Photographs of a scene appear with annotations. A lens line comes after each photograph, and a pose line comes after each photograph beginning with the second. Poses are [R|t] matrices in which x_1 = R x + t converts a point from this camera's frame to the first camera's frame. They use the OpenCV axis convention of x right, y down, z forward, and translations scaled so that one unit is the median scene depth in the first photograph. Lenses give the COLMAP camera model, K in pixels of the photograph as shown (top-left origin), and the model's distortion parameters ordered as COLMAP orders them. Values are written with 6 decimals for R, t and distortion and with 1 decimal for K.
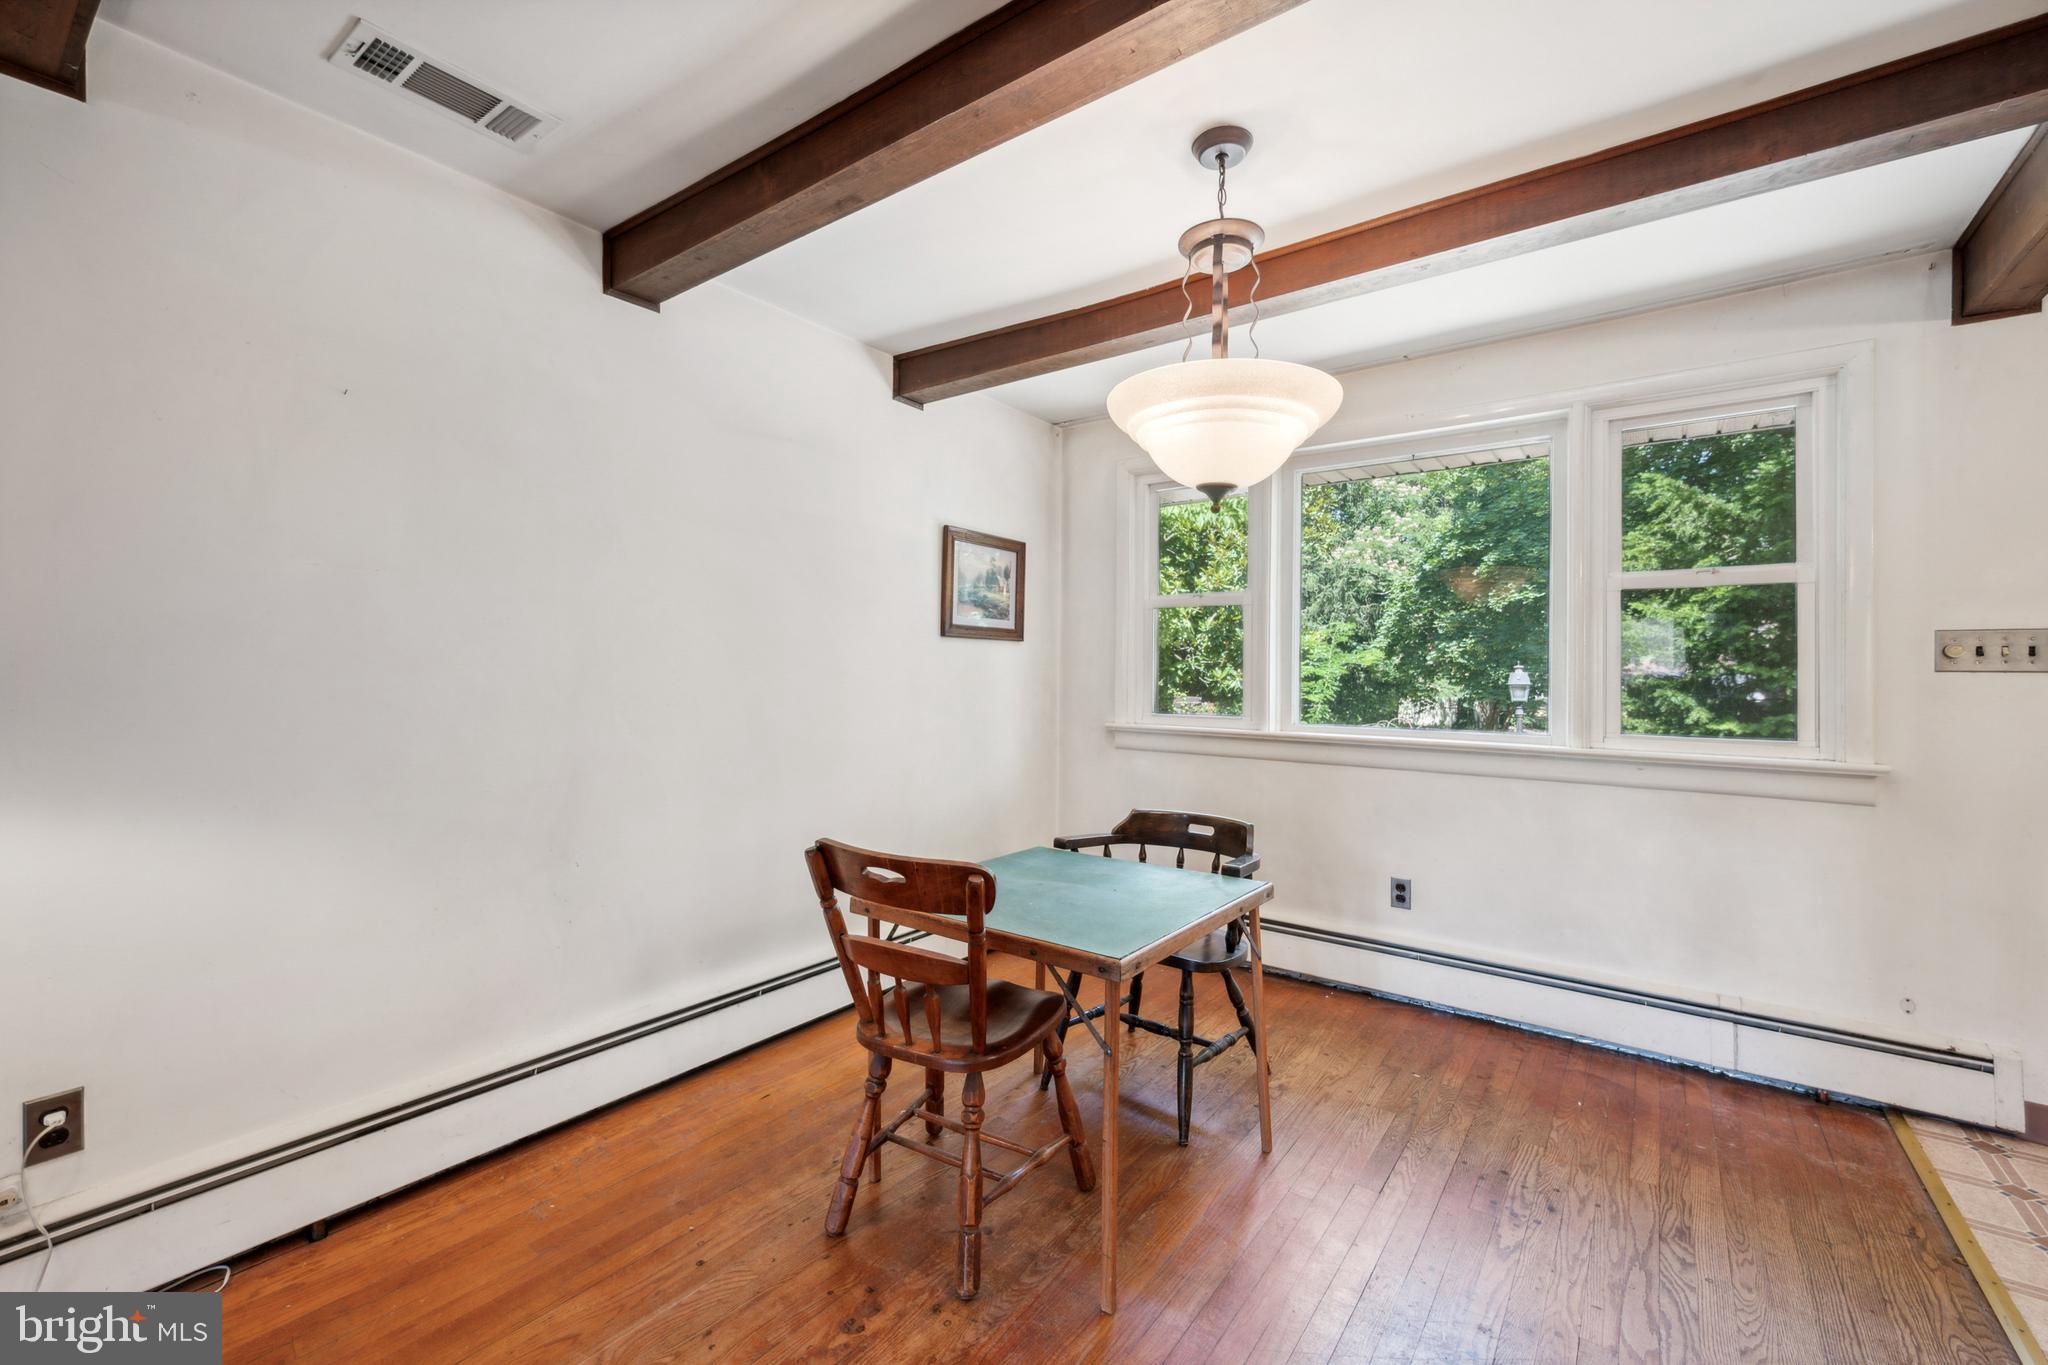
lens RADIAL K [[834.2, 0, 1008.8], [0, 834.2, 691.5], [0, 0, 1]] dist [0.001135, 0.000635]
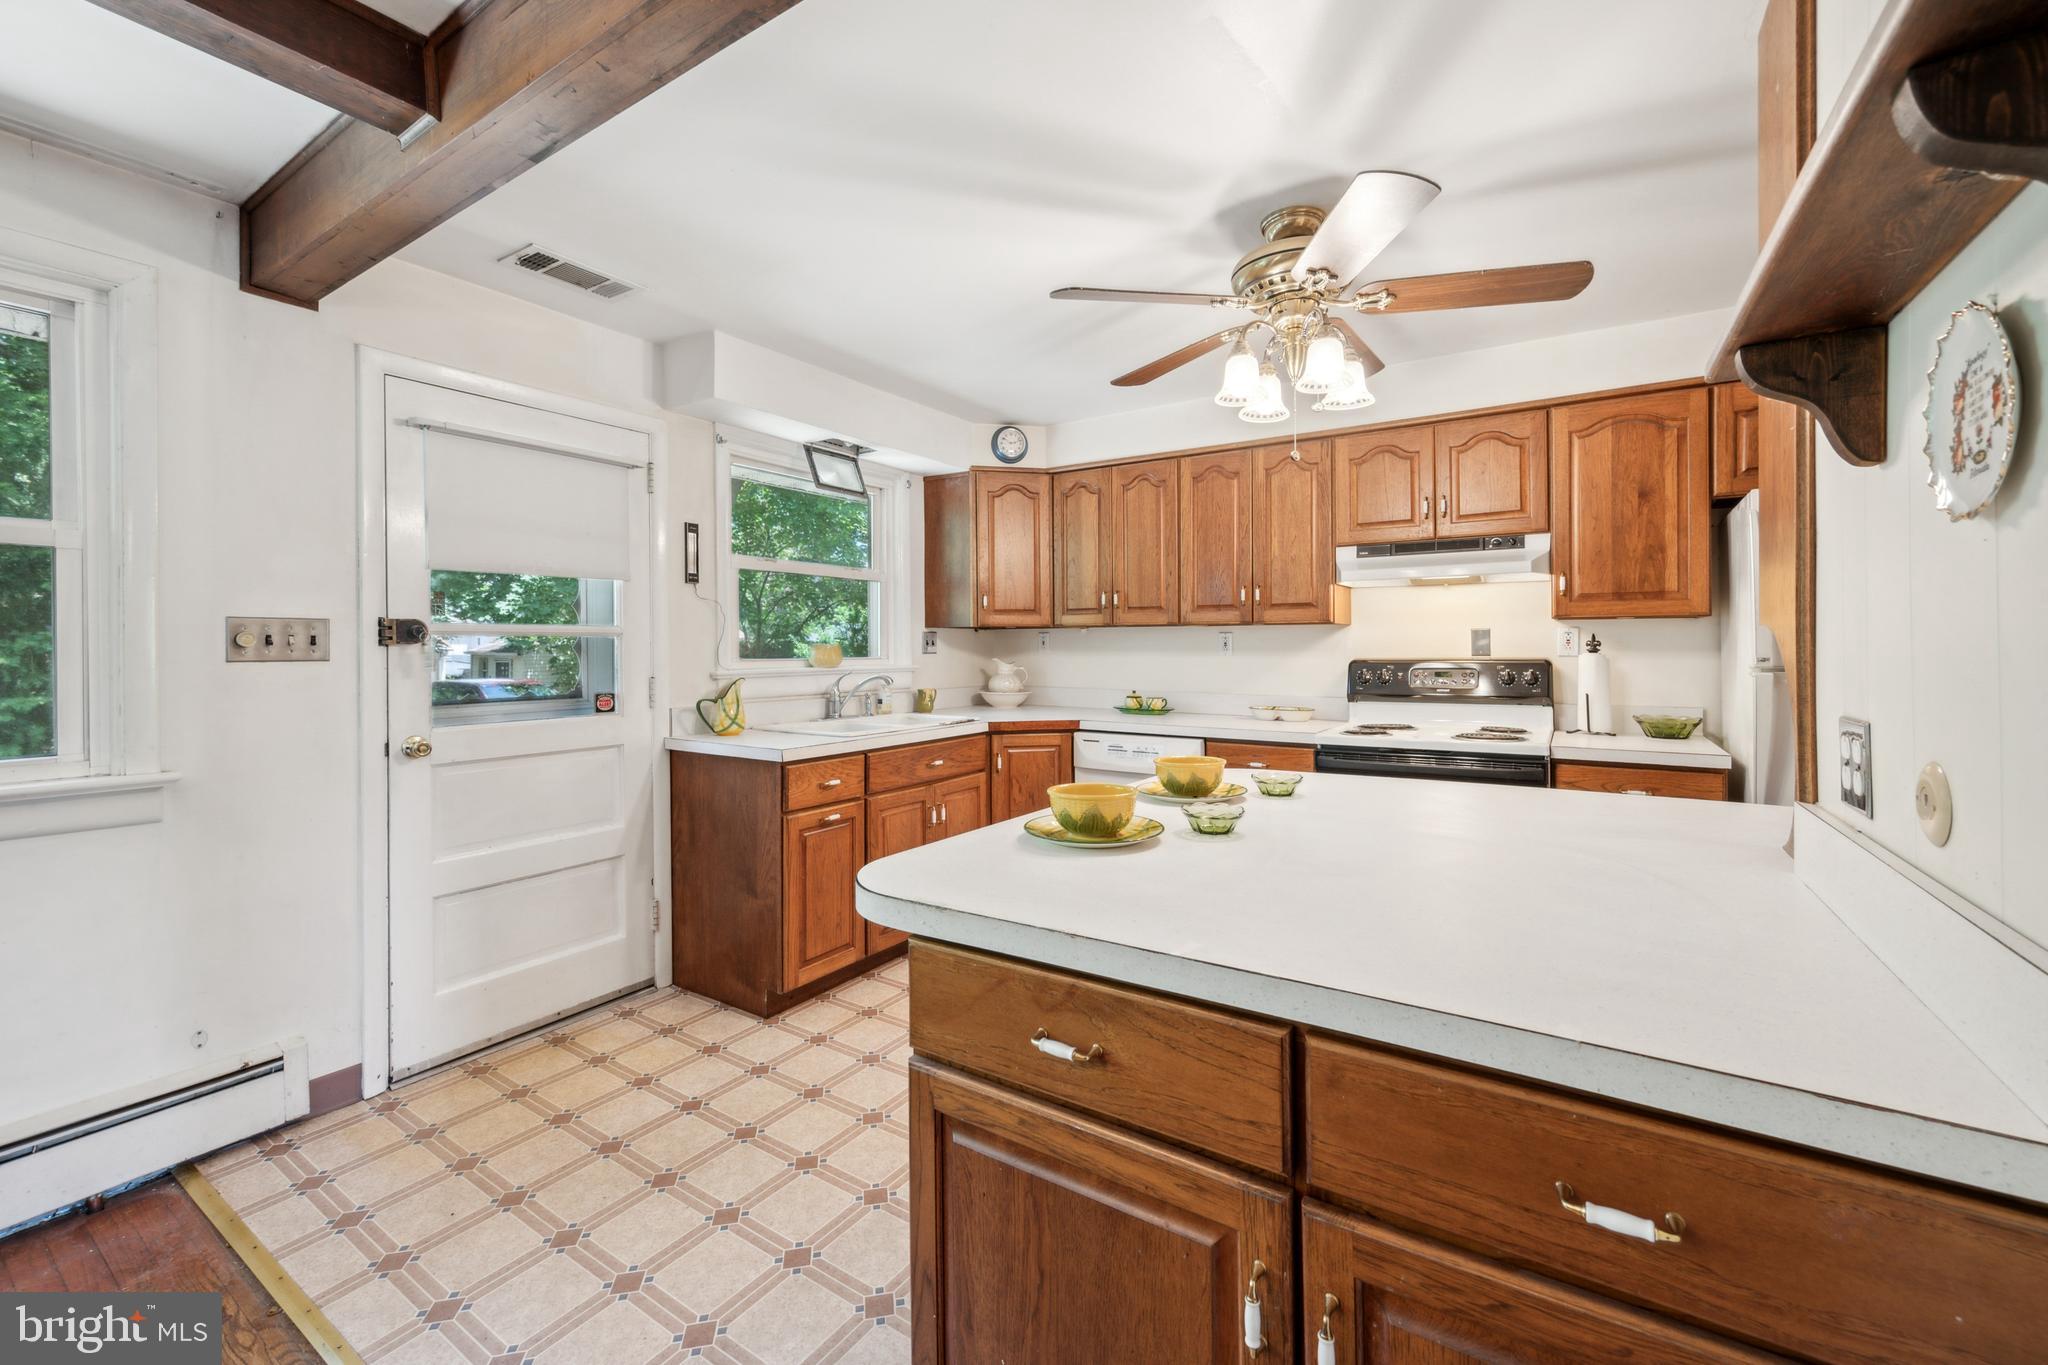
lens RADIAL K [[834.2, 0, 1038.3], [0, 834.2, 633.9], [0, 0, 1]] dist [0.001135, 0.000635]
pose [[-0.080949, 0.005940, 0.996701, 0.126134], [0.020631, 0.999778, -0.004283, -0.031952], [-0.996505, 0.020216, -0.081053, 0.187426]]
